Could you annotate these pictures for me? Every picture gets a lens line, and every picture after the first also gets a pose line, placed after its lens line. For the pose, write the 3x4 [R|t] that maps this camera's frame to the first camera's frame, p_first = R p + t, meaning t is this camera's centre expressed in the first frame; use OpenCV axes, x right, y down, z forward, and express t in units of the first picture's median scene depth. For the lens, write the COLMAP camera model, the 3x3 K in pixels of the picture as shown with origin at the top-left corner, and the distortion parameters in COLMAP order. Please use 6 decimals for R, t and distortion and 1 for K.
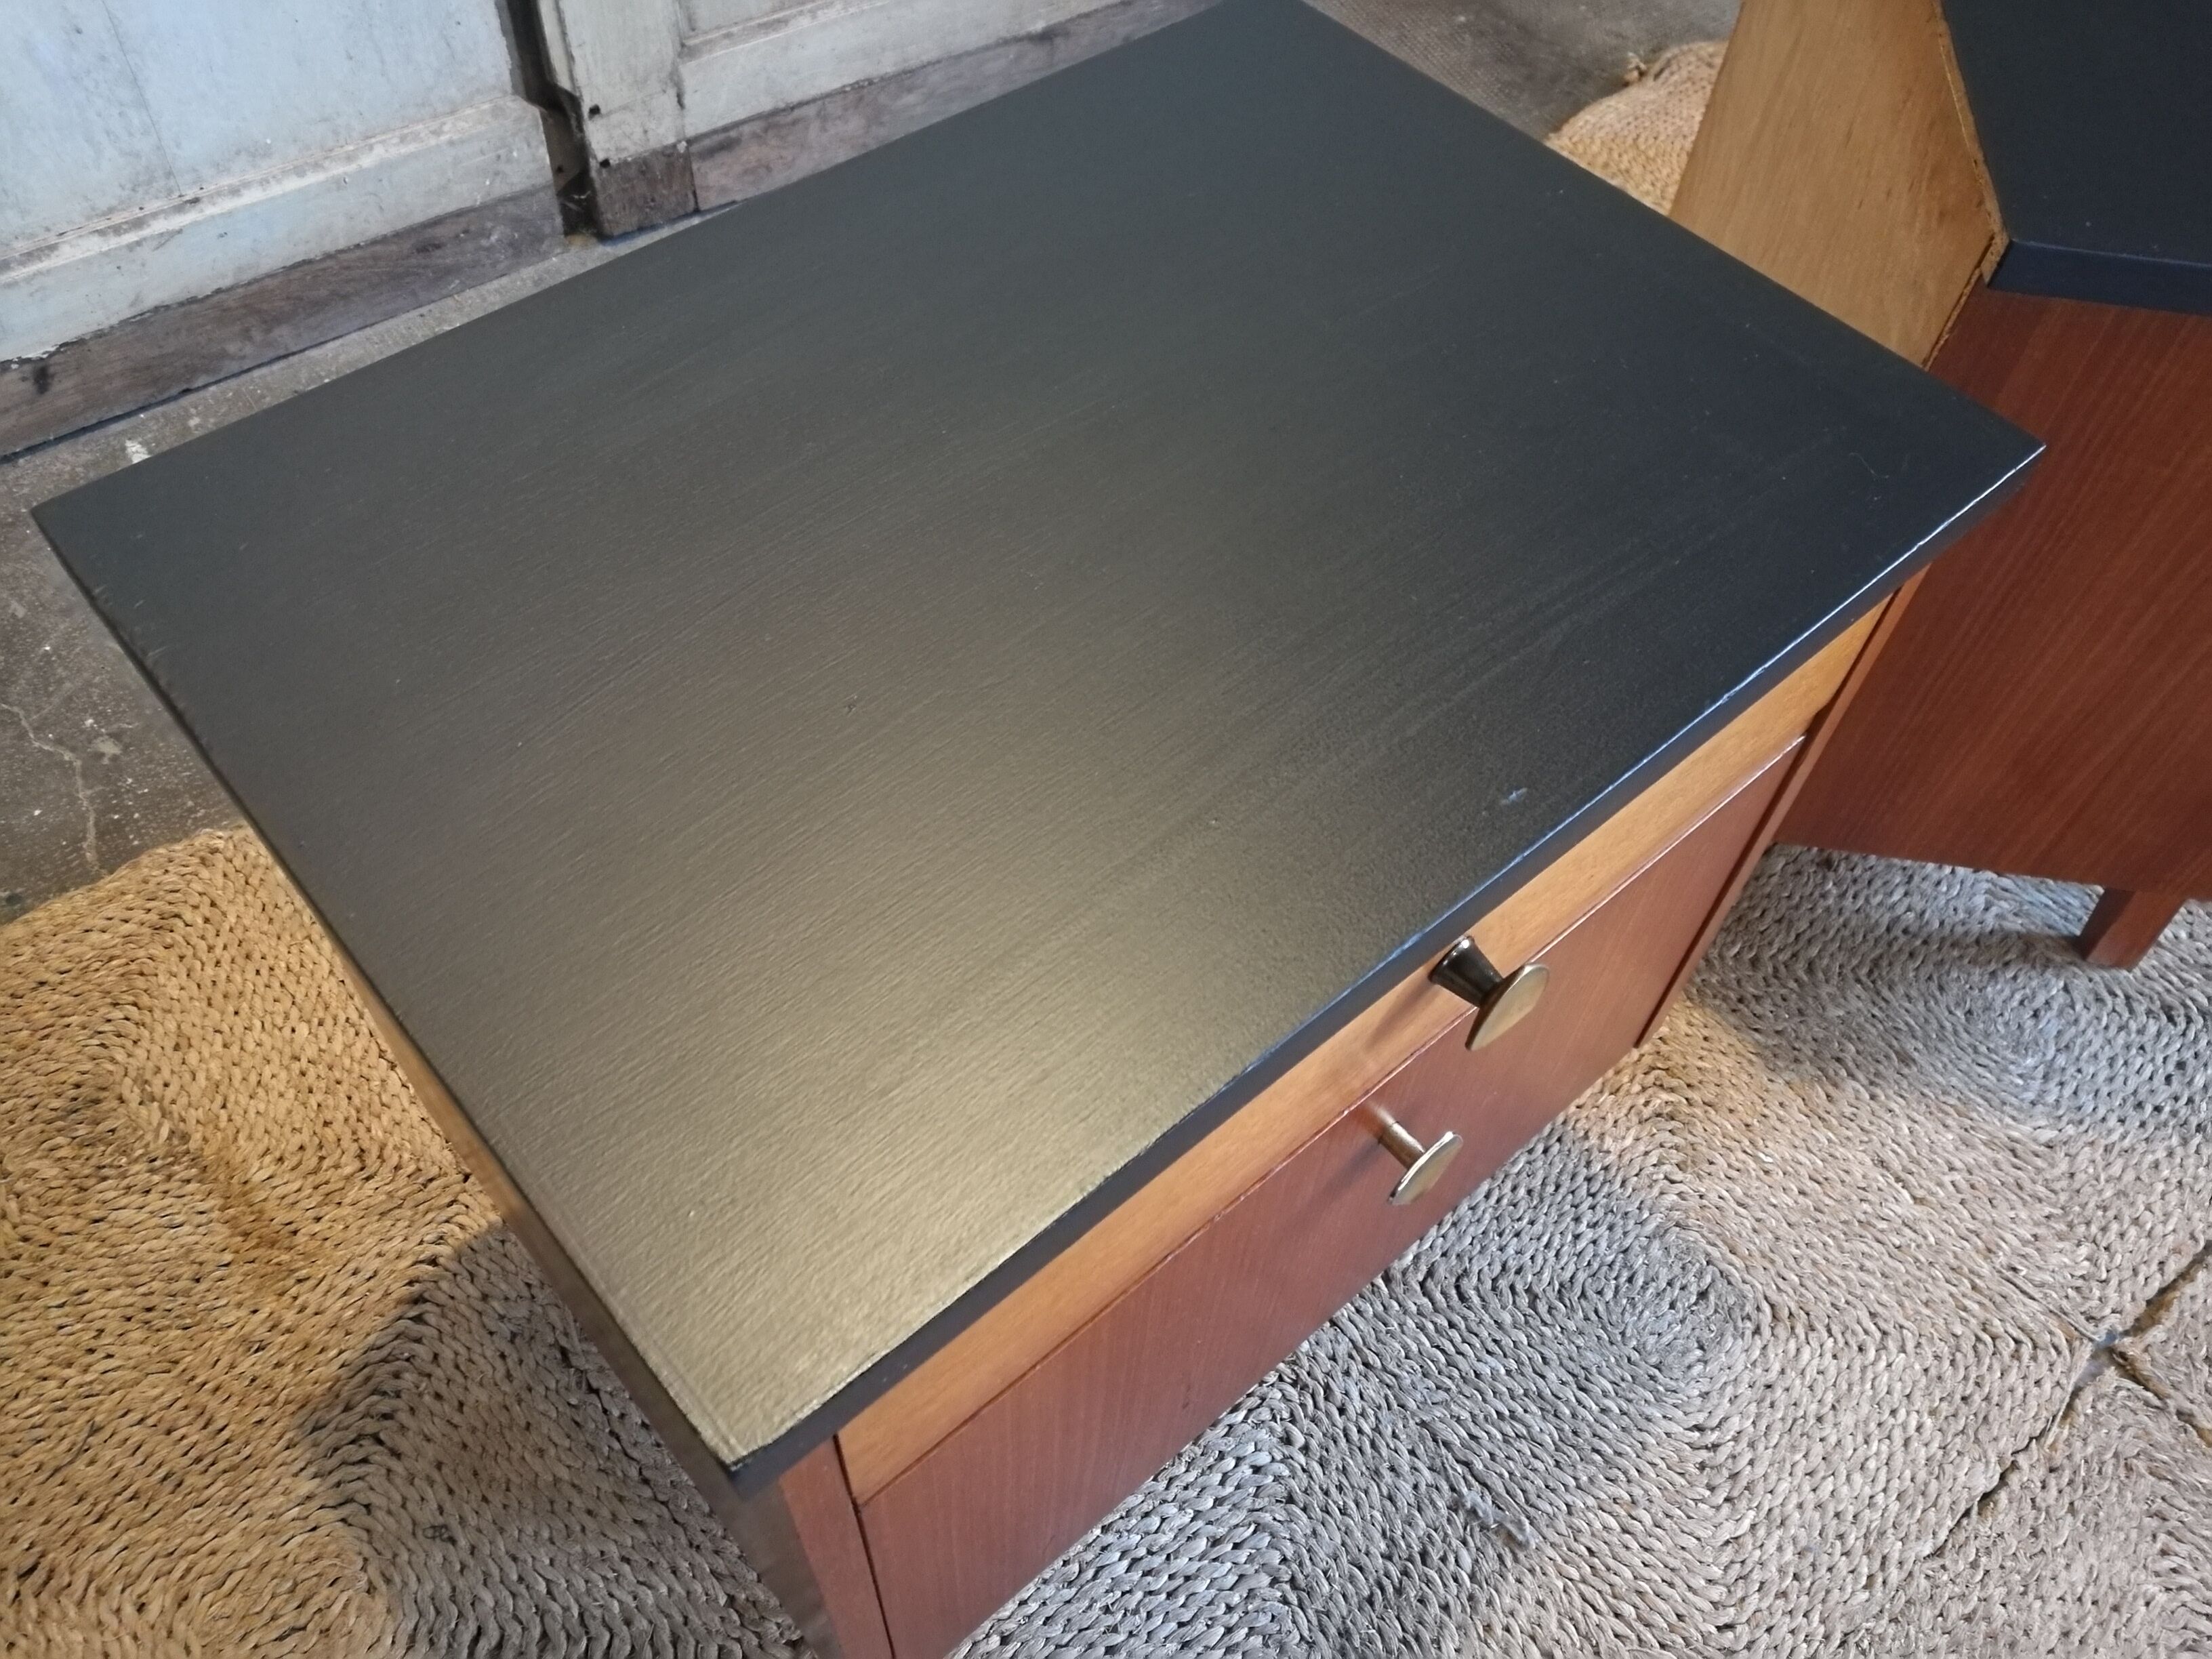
lens RADIAL K [[1748.9, 0, 1112.7], [0, 1748.9, 856.7], [0, 0, 1]] dist [-0.025769, 0.045513]
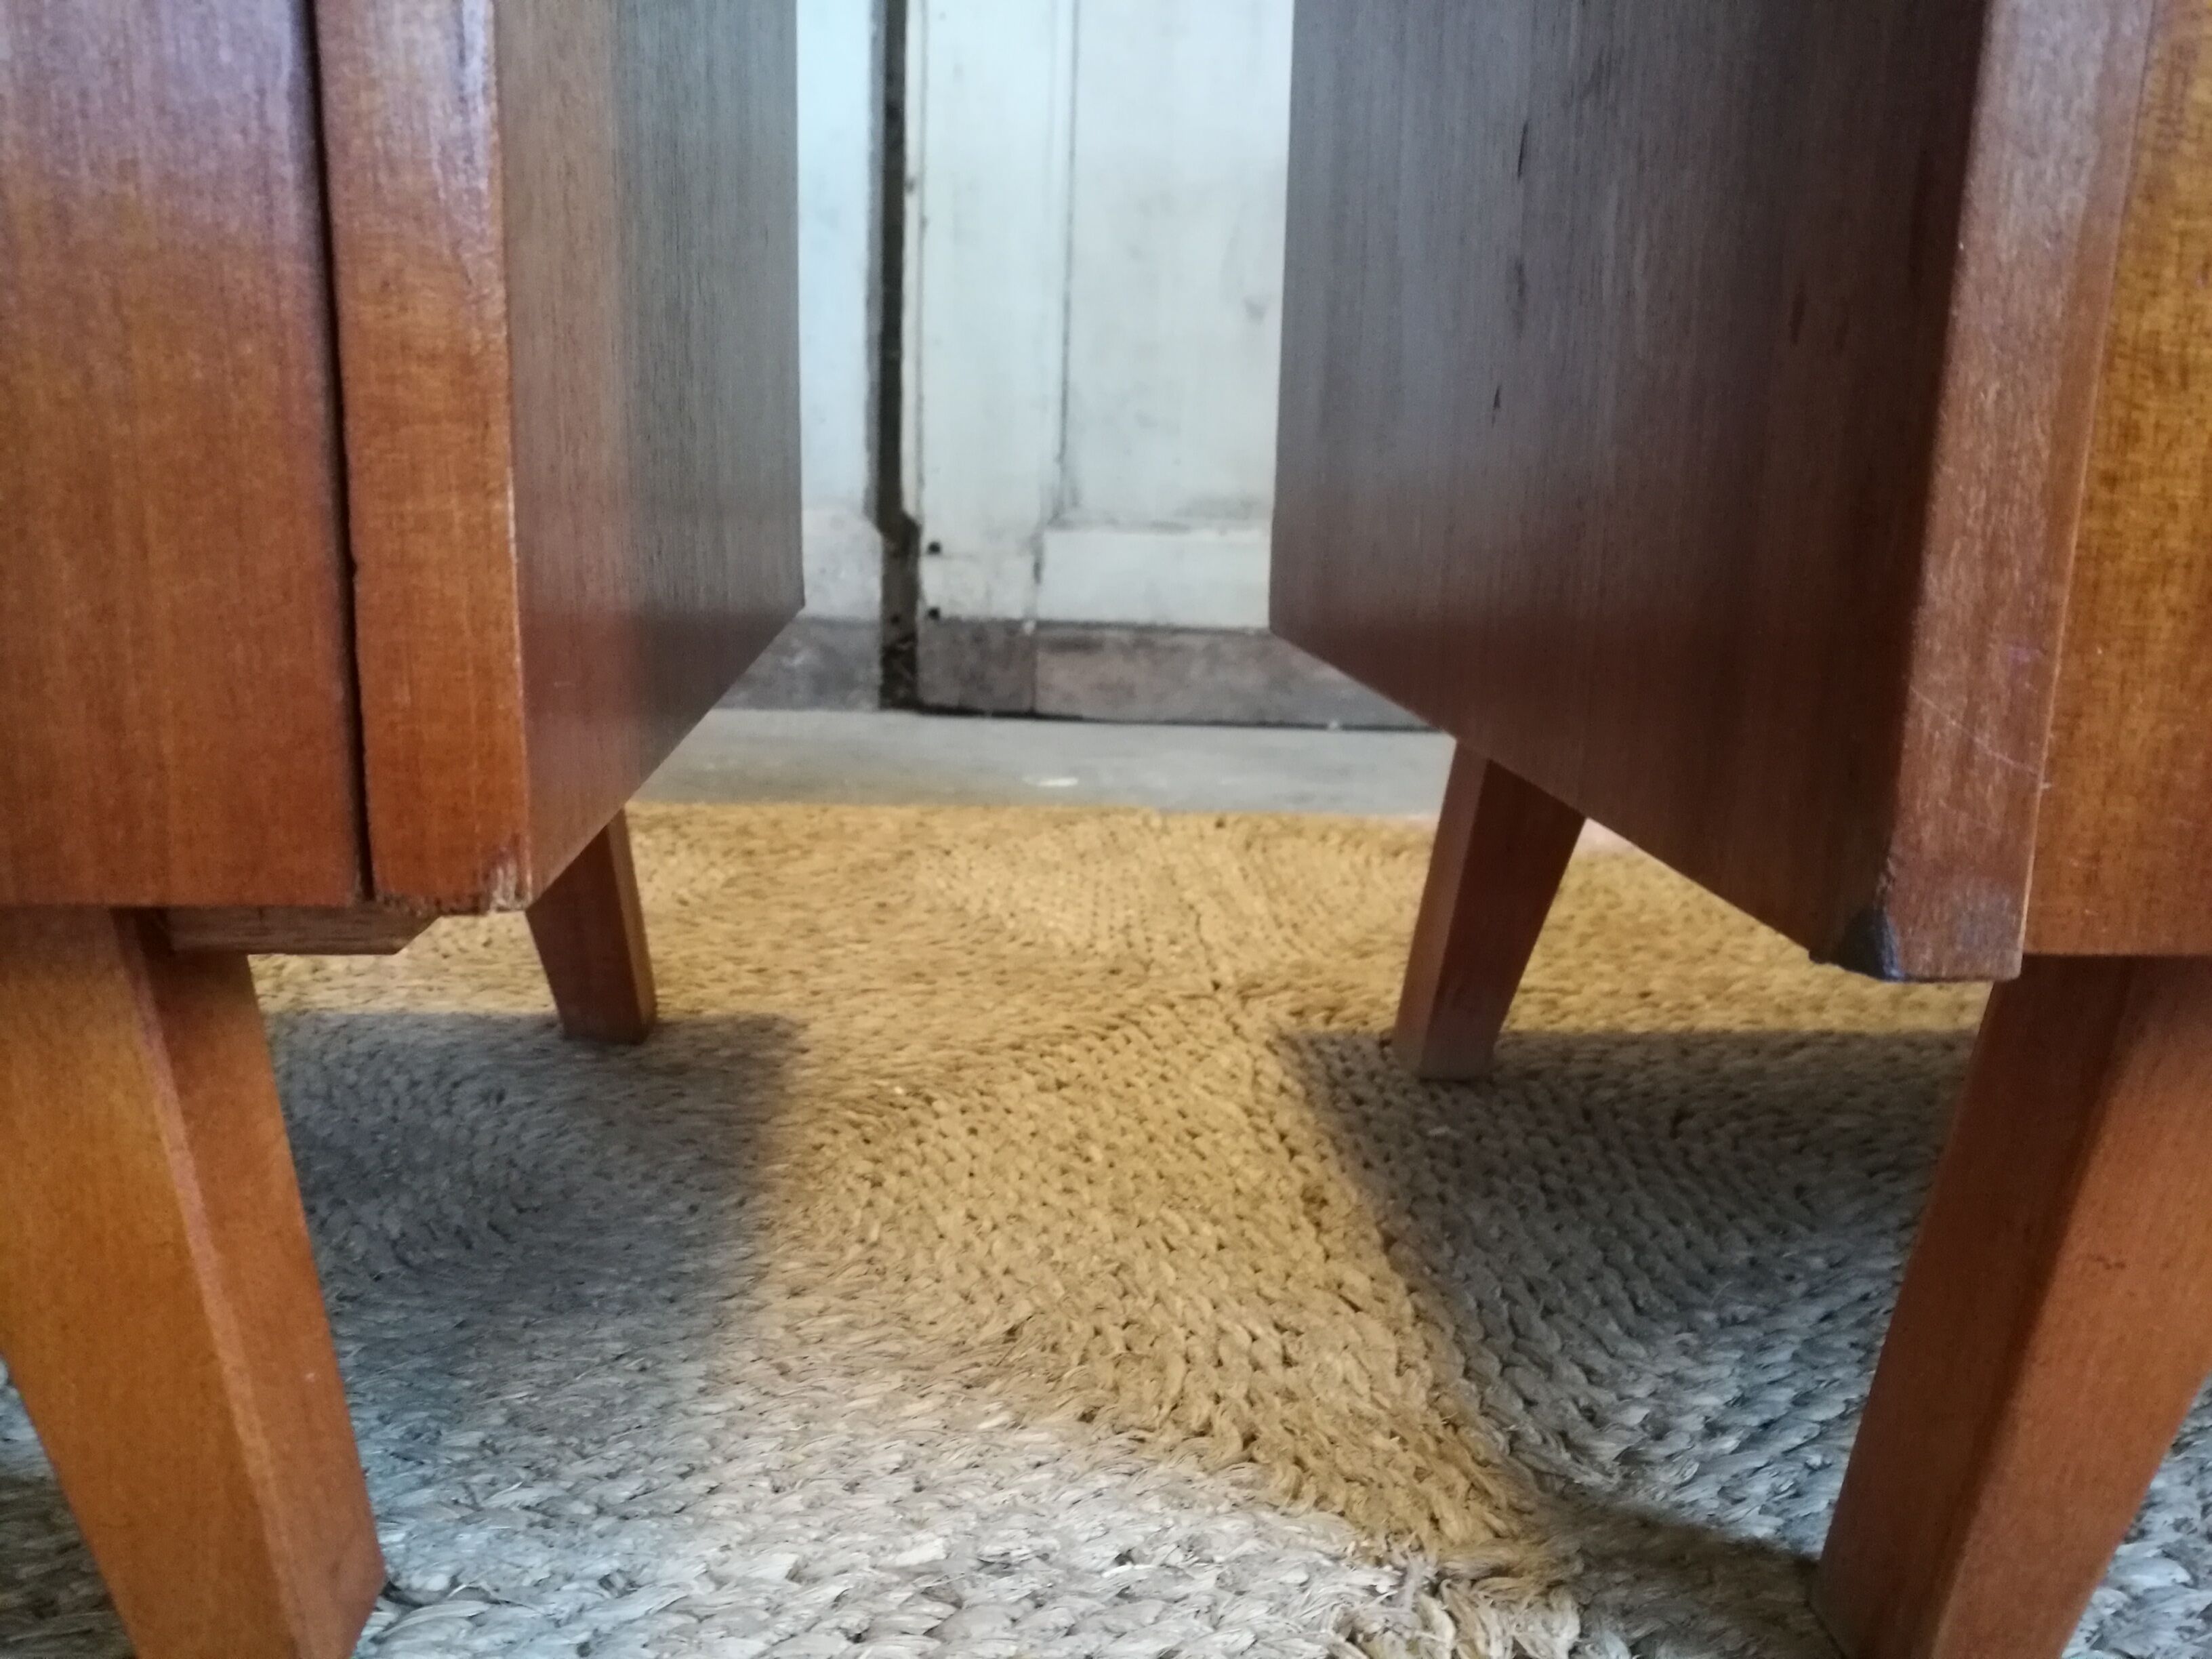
lens RADIAL K [[1748.9, 0, 1114.5], [0, 1748.9, 924.3], [0, 0, 1]] dist [-0.025769, 0.045513]
pose [[0.808767, 0.140324, -0.571143, 0.432991], [-0.473125, 0.732088, -0.490102, 0.150289], [0.349354, 0.666600, 0.658480, 0.775395]]
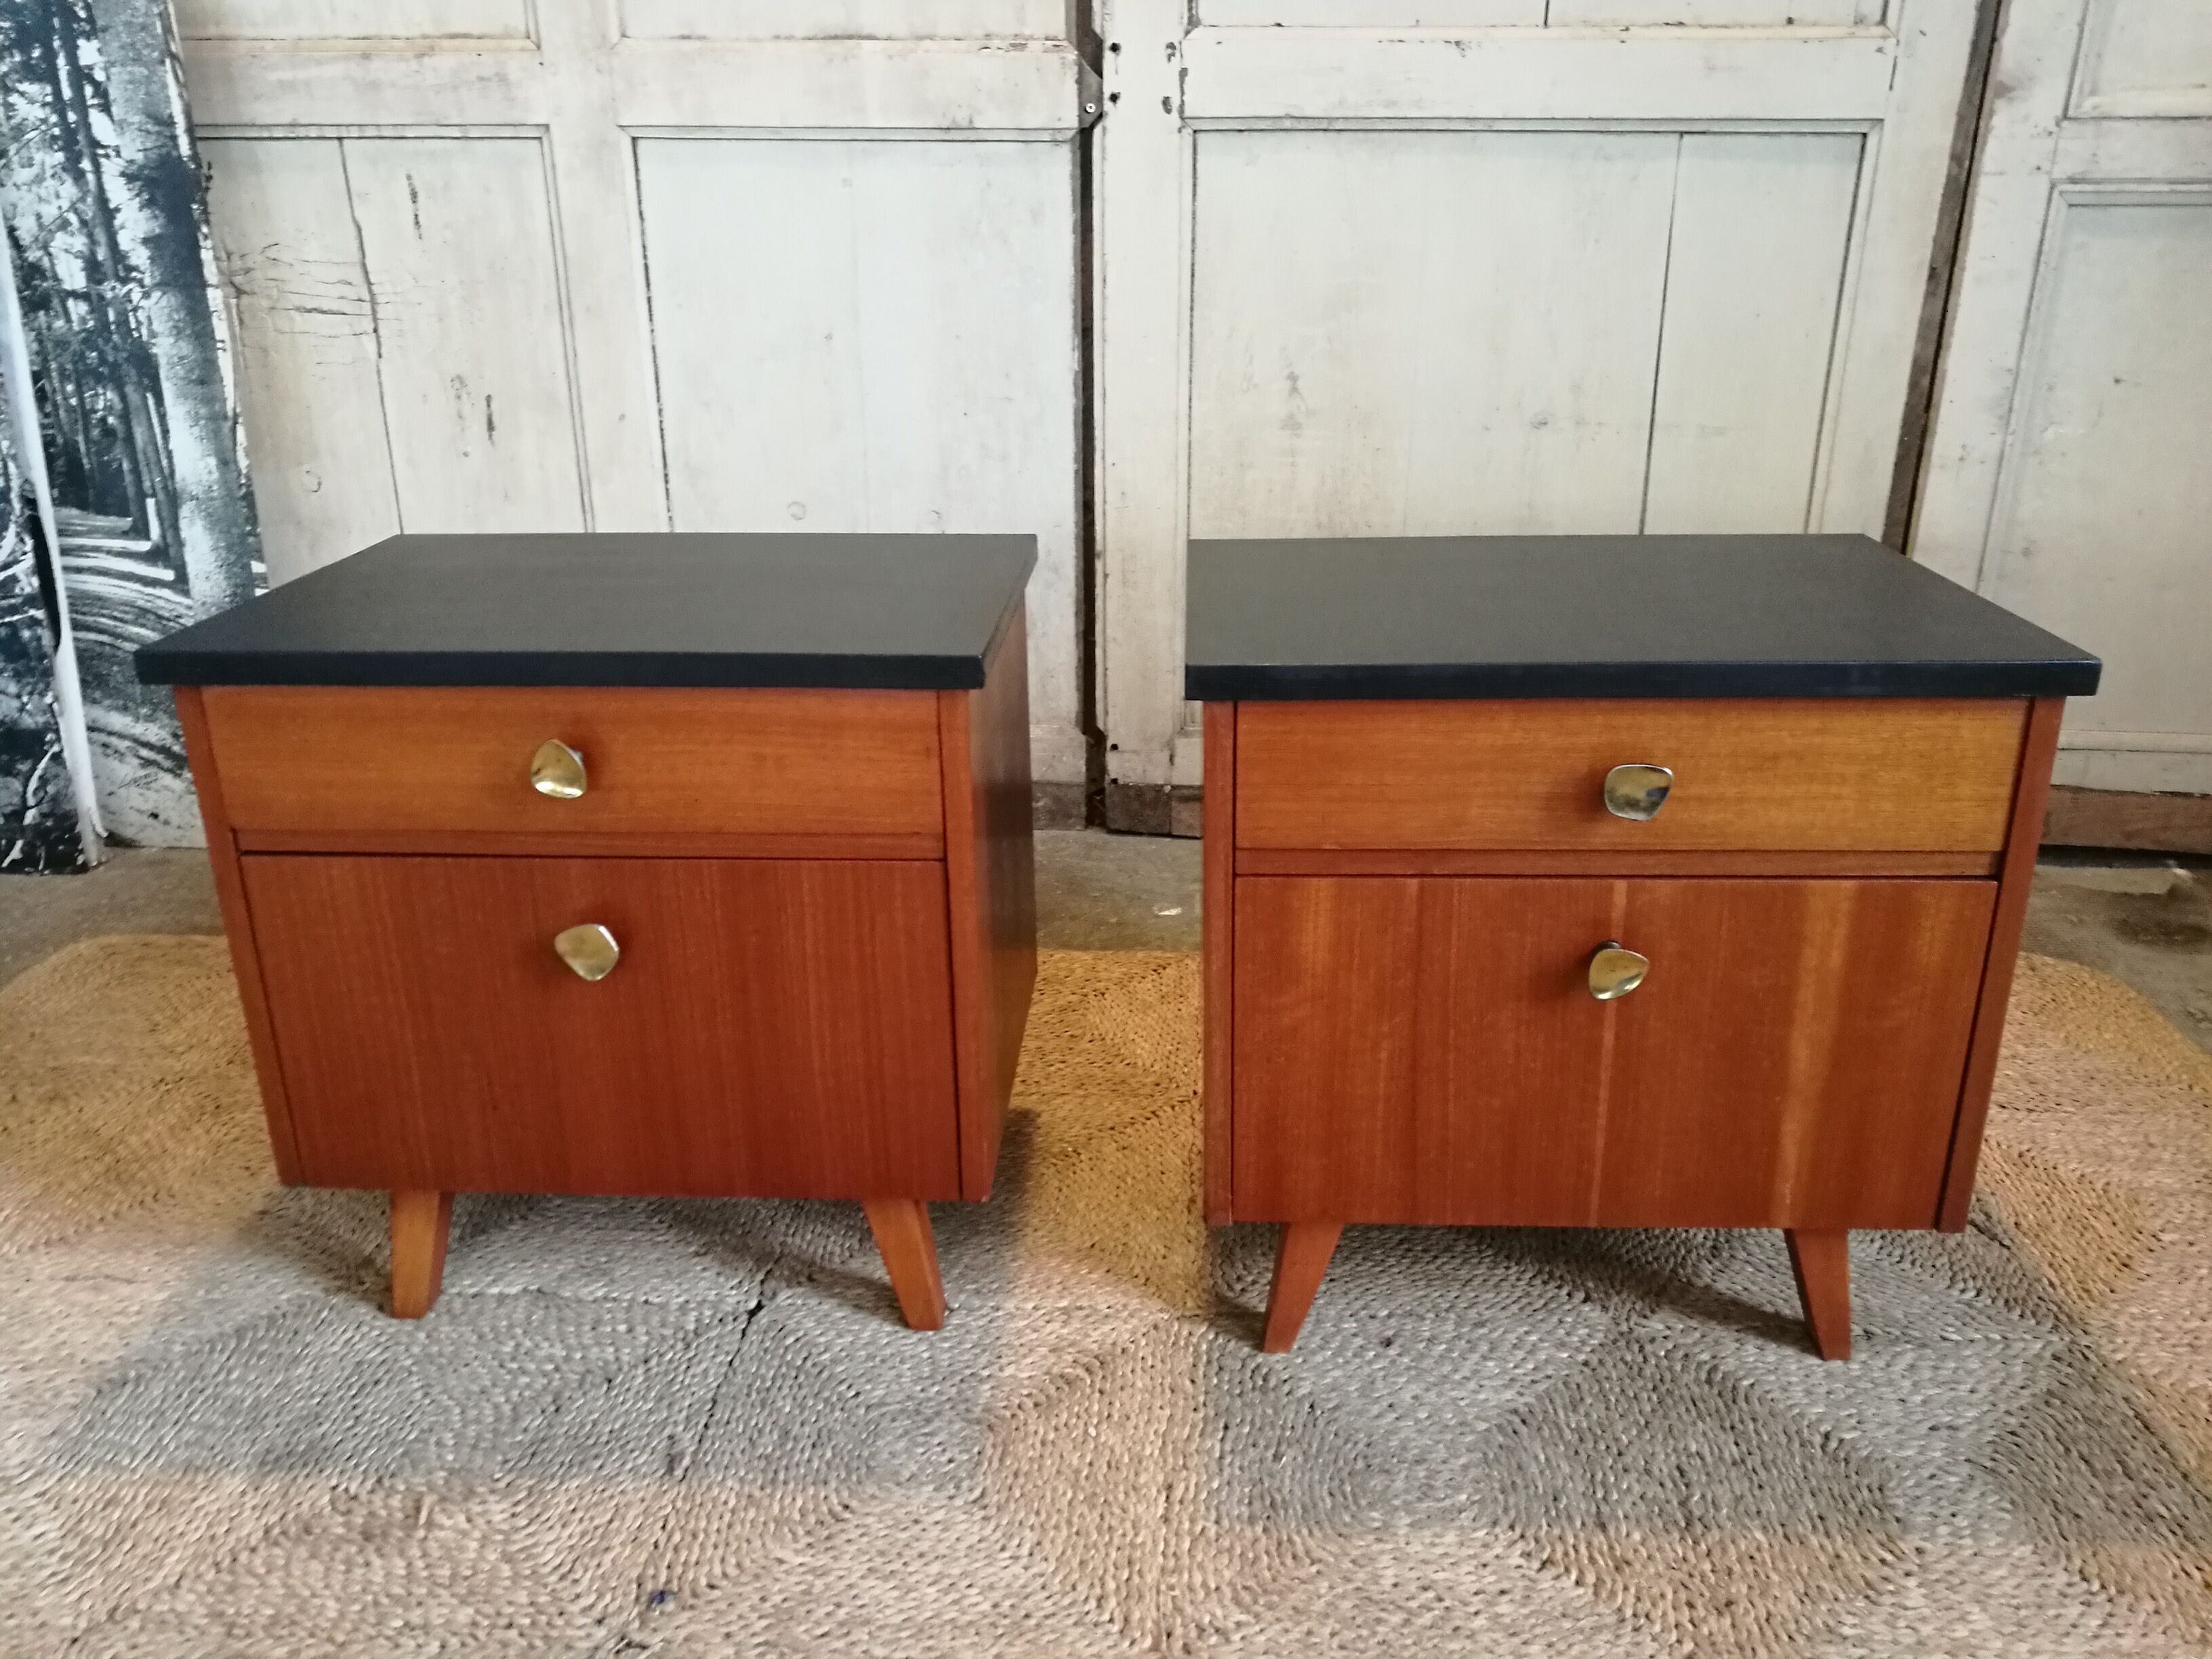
lens RADIAL K [[1748.9, 0, 1109.7], [0, 1748.9, 839.0], [0, 0, 1]] dist [-0.025769, 0.045513]
pose [[0.718616, 0.203059, -0.665100, 1.060611], [-0.537408, 0.769154, -0.345824, 0.260746], [0.441342, 0.605945, 0.661852, -0.010838]]
